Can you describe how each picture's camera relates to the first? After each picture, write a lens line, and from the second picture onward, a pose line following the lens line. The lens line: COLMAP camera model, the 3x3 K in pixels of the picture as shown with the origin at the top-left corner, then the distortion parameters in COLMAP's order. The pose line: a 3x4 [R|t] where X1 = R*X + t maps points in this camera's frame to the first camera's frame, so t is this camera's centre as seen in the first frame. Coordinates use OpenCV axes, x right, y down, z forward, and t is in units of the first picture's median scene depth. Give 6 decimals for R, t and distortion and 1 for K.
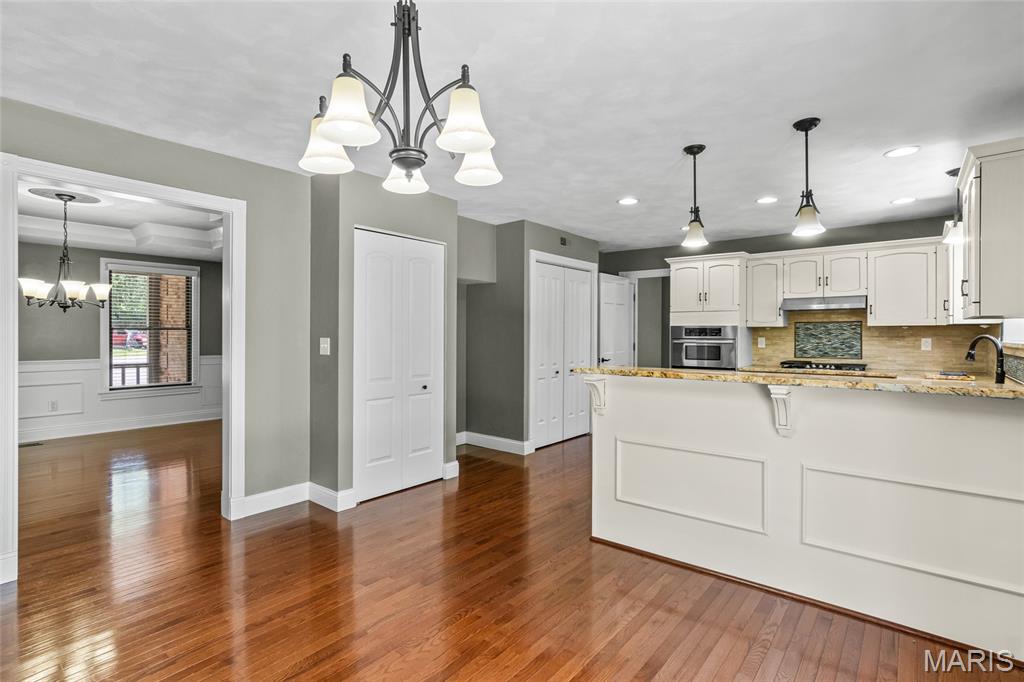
lens RADIAL K [[499.6, 0, 507.6], [0, 499.6, 338.0], [0, 0, 1]] dist [-0.017542, 0.012493]
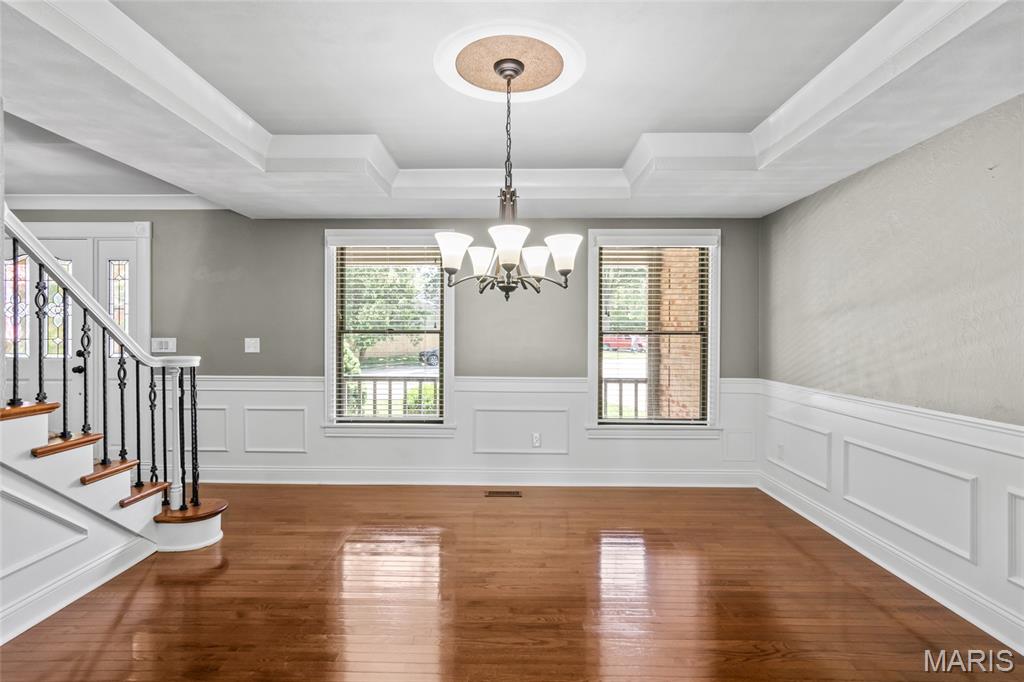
lens RADIAL K [[501.8, 0, 507.9], [0, 501.8, 332.0], [0, 0, 1]] dist [-0.004244, 0.000112]
pose [[0.623158, -0.006791, -0.782066, -0.314302], [-0.011400, 0.999777, -0.017766, -0.006146], [0.782013, 0.019987, 0.622942, 0.435509]]
